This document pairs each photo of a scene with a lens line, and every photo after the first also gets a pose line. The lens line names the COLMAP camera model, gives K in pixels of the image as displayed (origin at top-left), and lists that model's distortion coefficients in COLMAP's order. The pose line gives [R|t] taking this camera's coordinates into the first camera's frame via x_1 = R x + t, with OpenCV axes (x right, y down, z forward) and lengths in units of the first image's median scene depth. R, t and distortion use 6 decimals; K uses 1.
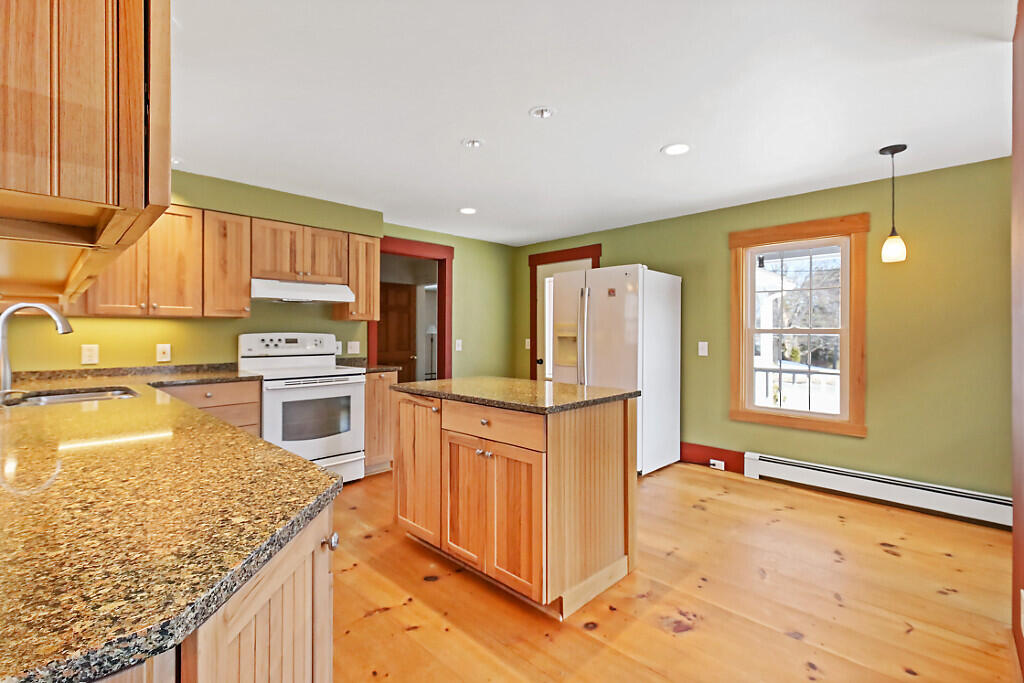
lens RADIAL K [[471.5, 0, 509.7], [0, 471.5, 329.7], [0, 0, 1]] dist [0.015991, -0.000553]
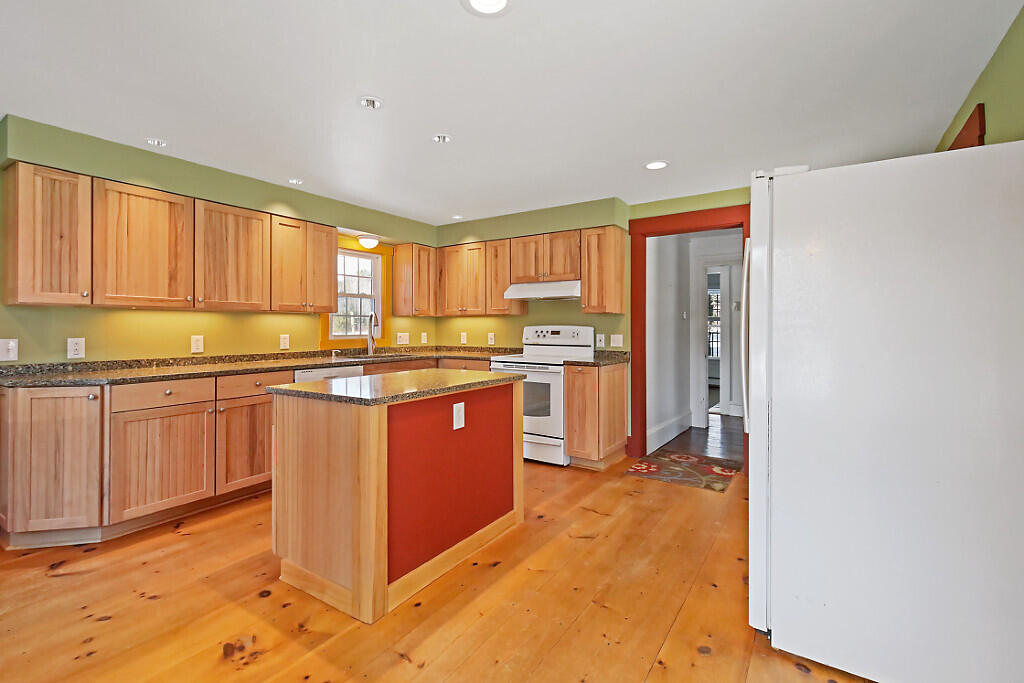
lens RADIAL K [[471.5, 0, 509.7], [0, 471.5, 329.7], [0, 0, 1]] dist [0.015991, -0.000553]
pose [[0.183099, 0.006340, -0.983074, 0.703131], [0.005762, 0.999955, 0.007522, 0.007390], [0.983078, -0.007042, 0.183055, 0.710383]]
